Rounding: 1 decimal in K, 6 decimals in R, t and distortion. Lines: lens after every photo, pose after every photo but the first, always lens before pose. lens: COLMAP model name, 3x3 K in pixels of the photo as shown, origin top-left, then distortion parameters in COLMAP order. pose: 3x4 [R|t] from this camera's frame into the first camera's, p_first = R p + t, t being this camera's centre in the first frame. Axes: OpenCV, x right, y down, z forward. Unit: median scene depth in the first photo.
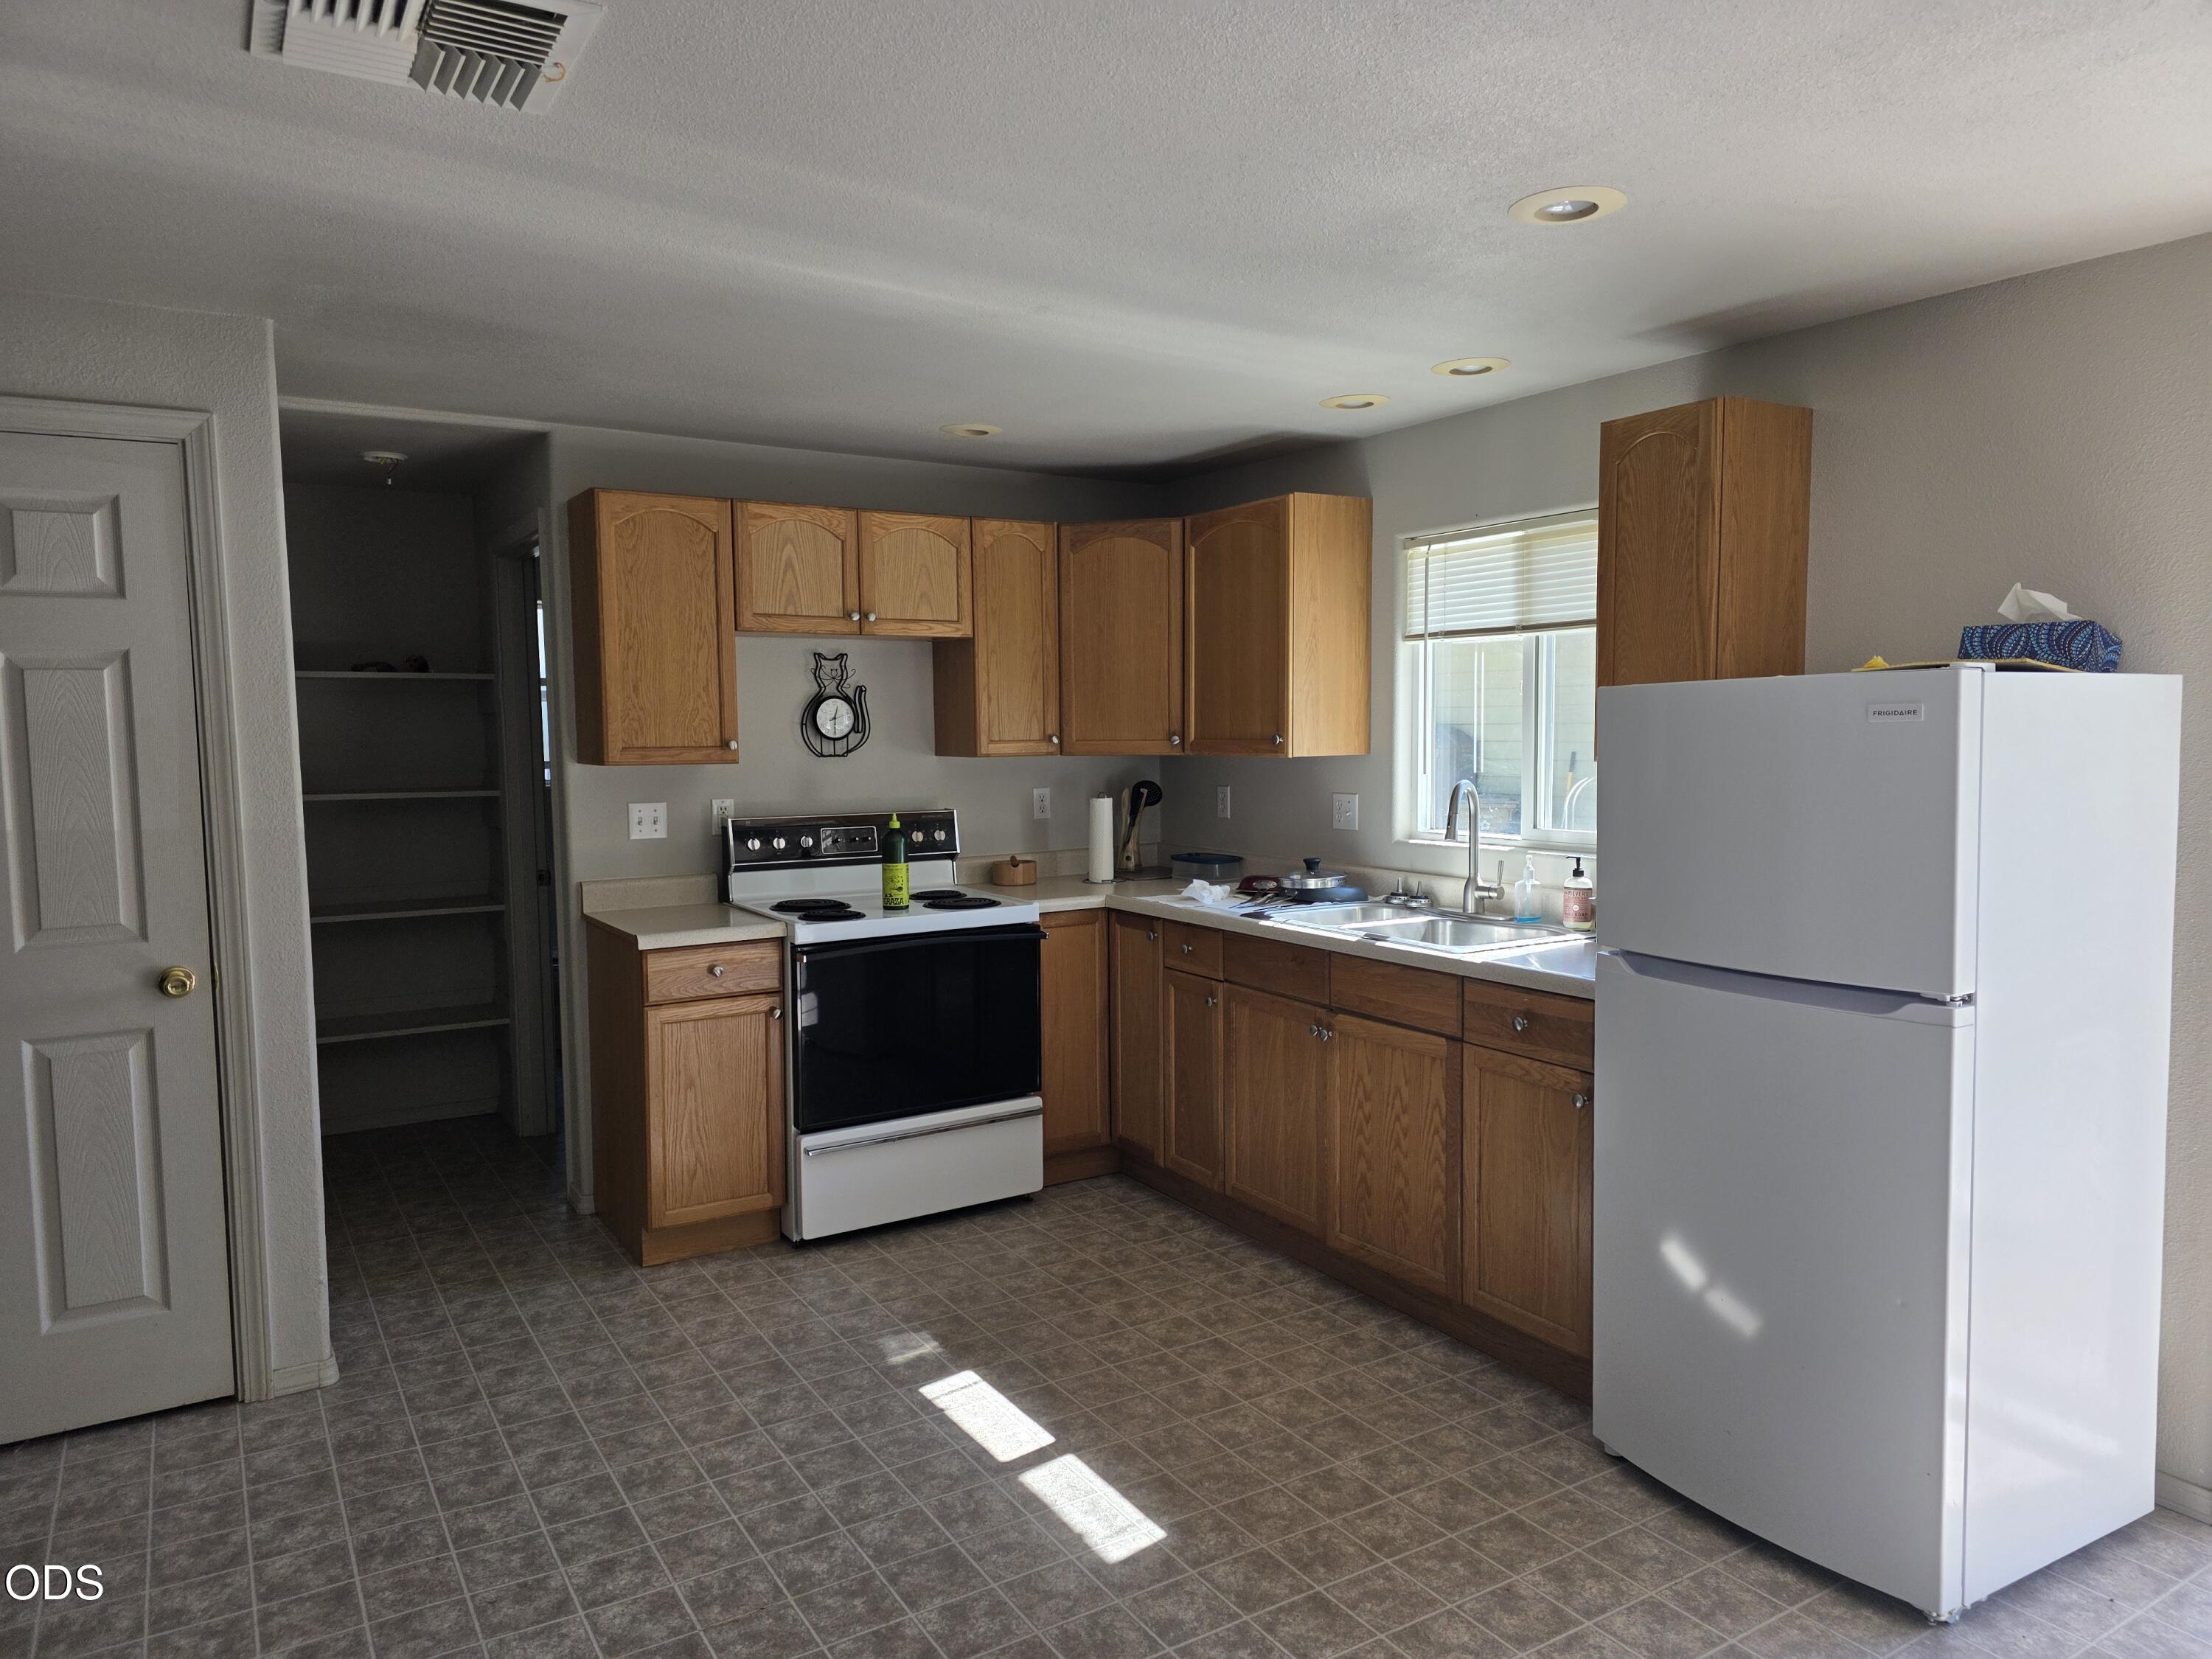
lens RADIAL K [[1484.3, 0, 1112.5], [0, 1484.3, 848.1], [0, 0, 1]] dist [0.068692, -0.059755]
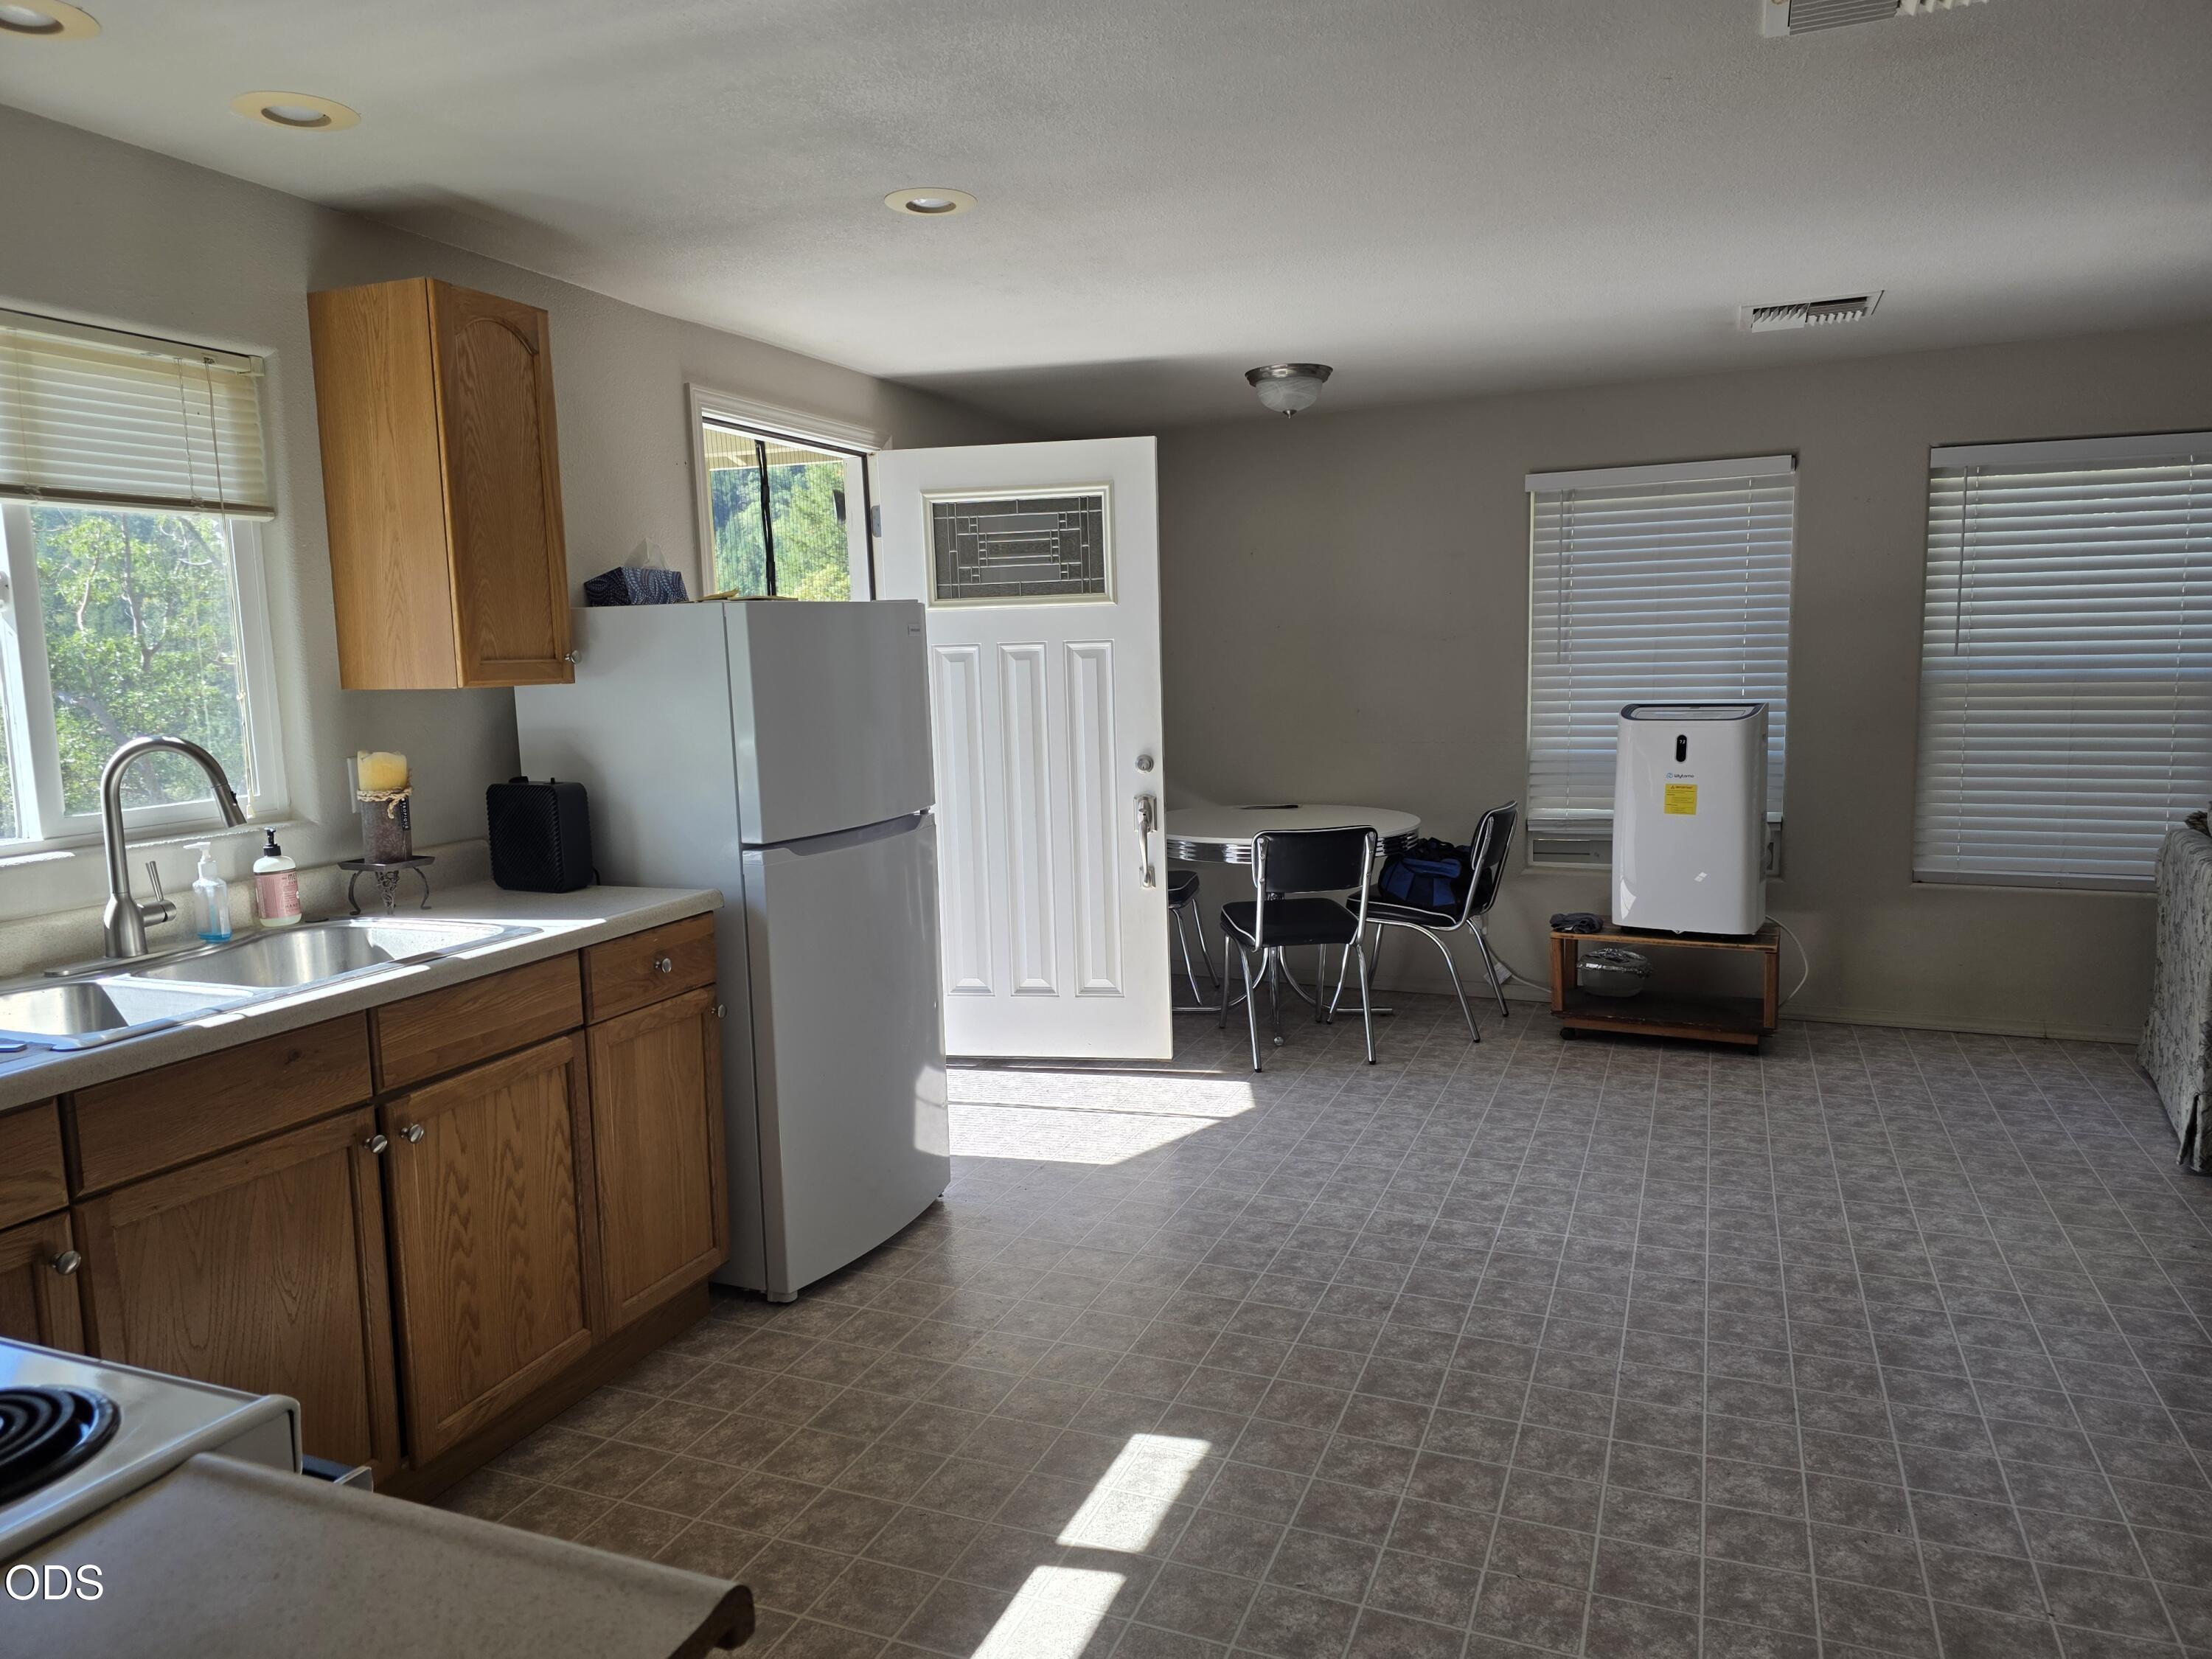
lens RADIAL K [[1484.3, 0, 1104.5], [0, 1484.3, 831.1], [0, 0, 1]] dist [0.068692, -0.059755]
pose [[-0.586510, -0.076382, 0.806333, -0.600434], [0.100544, 0.980977, 0.166059, -0.085290], [-0.803677, 0.178467, -0.567673, 1.252038]]
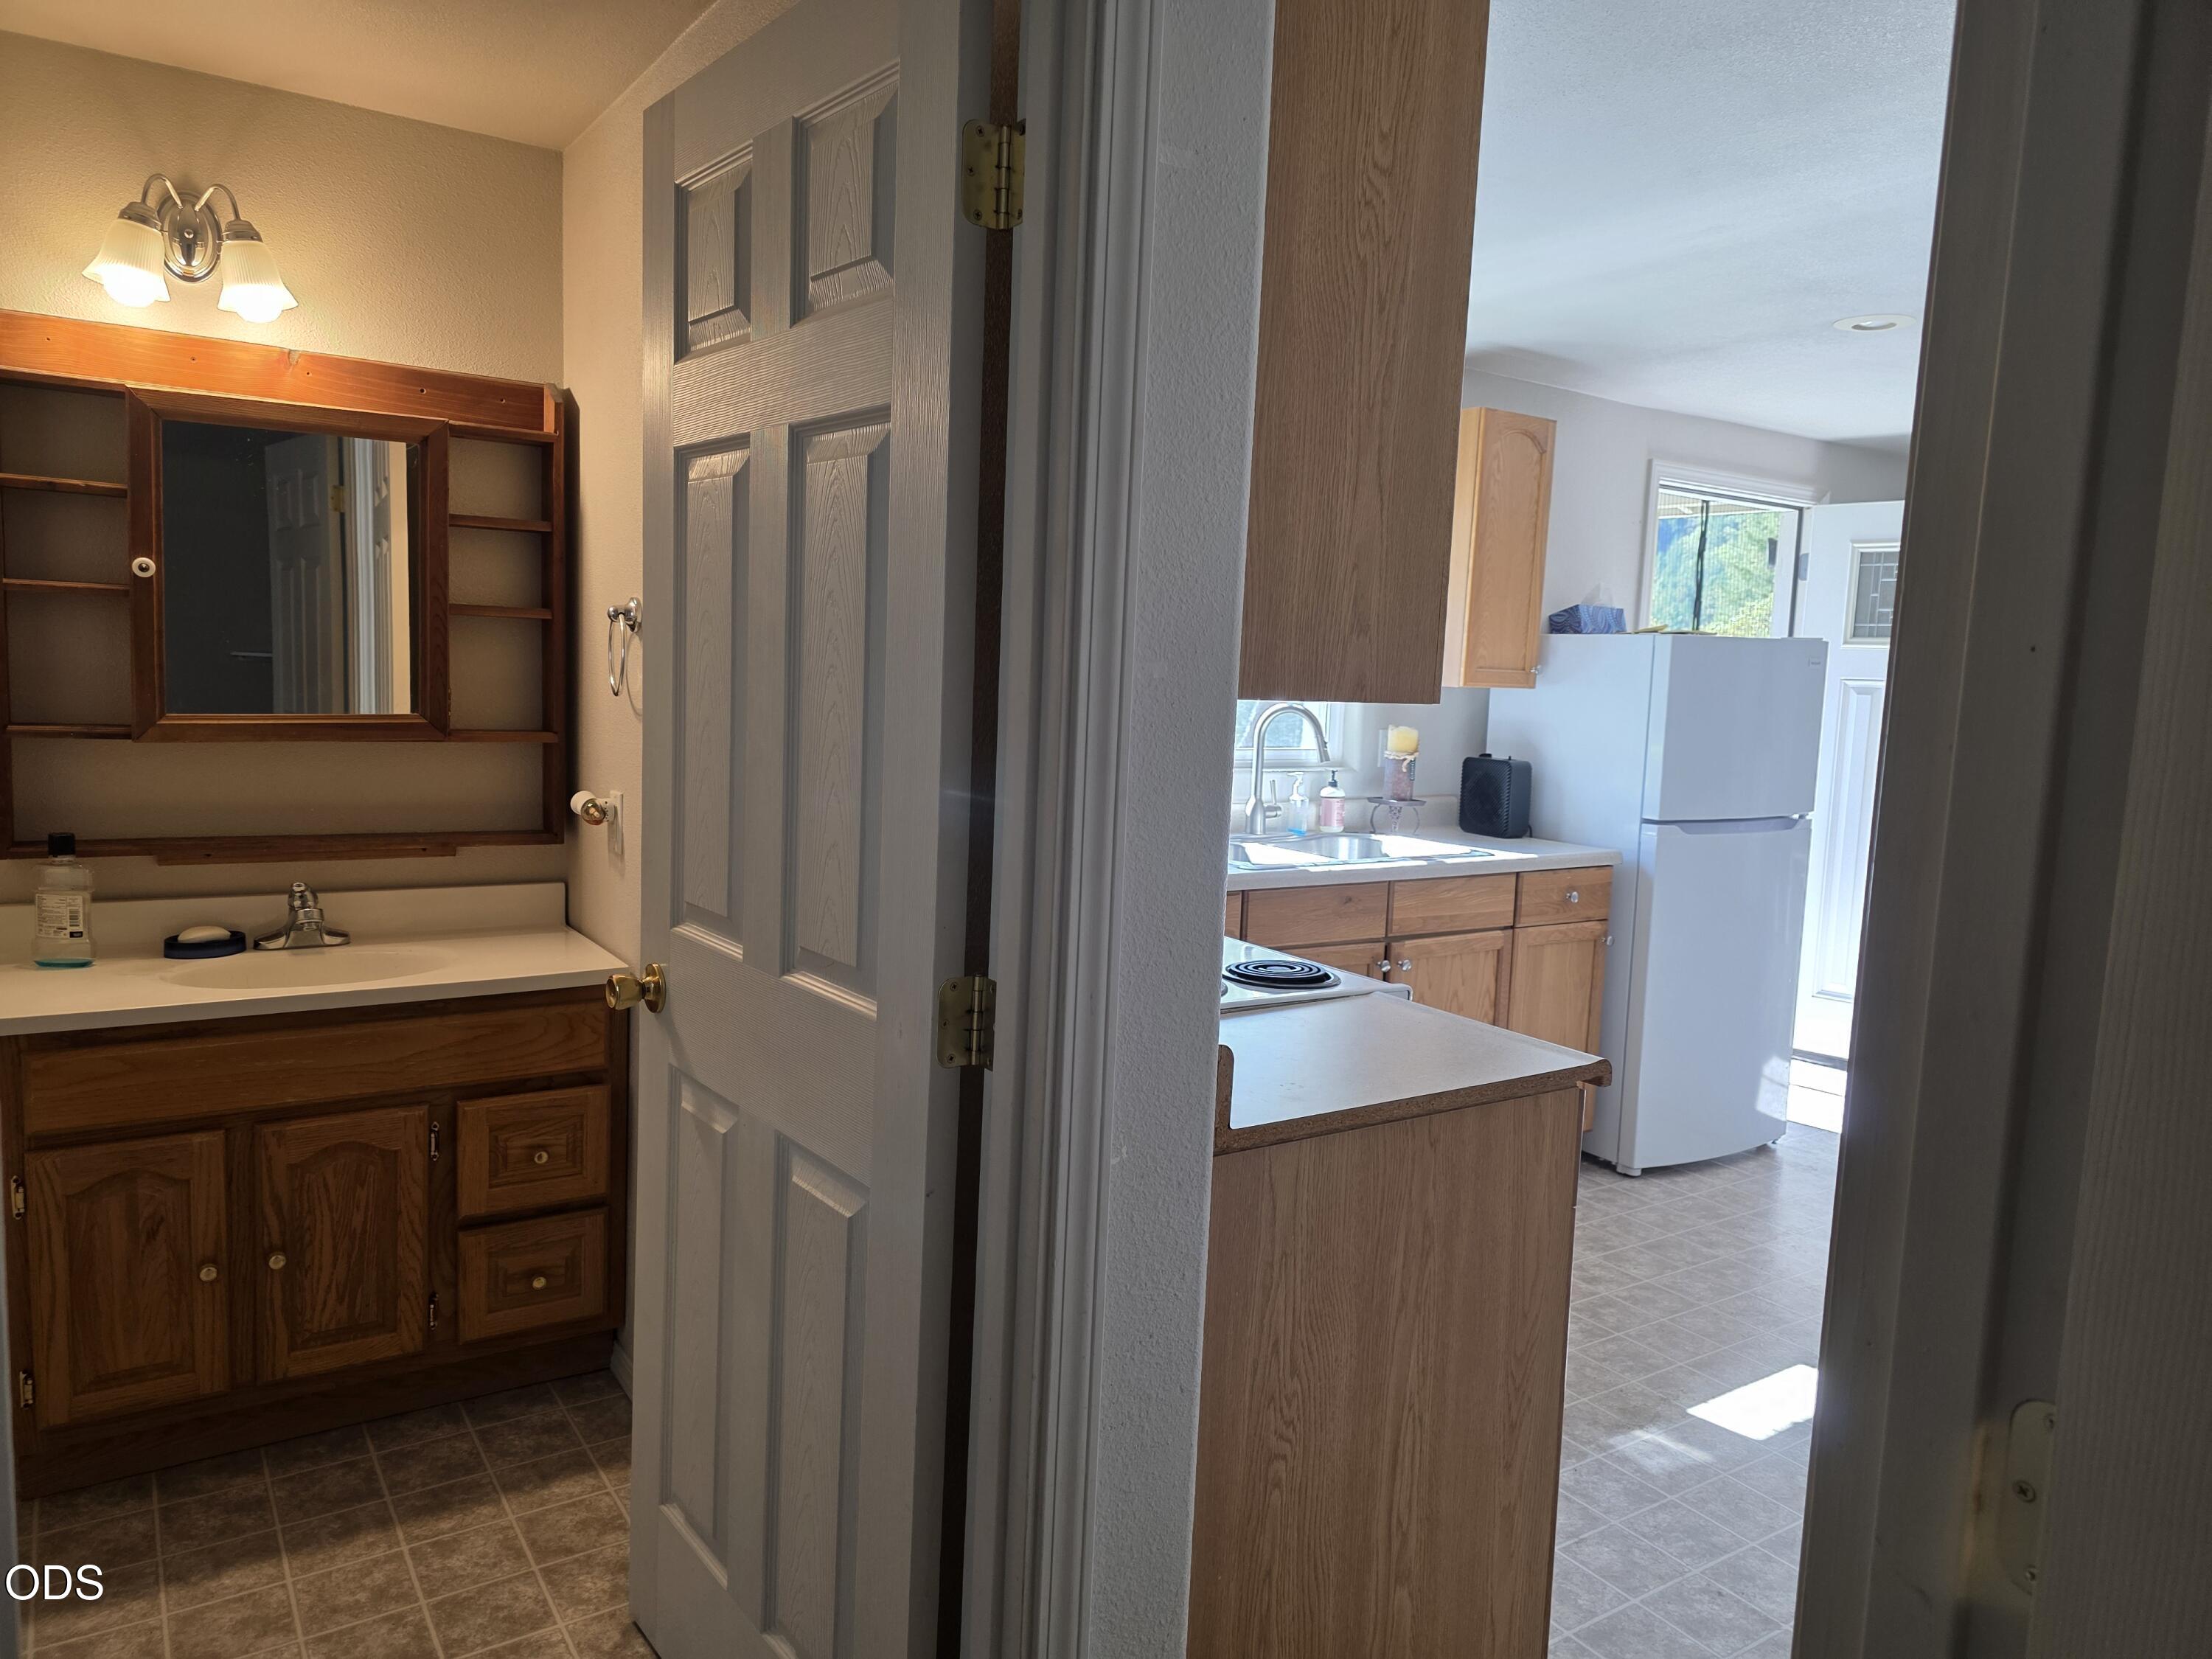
lens RADIAL K [[1484.3, 0, 1134.5], [0, 1484.3, 843.8], [0, 0, 1]] dist [0.068692, -0.059755]
pose [[-0.052067, -0.113314, 0.992194, -0.922426], [0.047472, 0.992138, 0.115799, -0.086690], [-0.997515, 0.053131, -0.046279, 1.383537]]
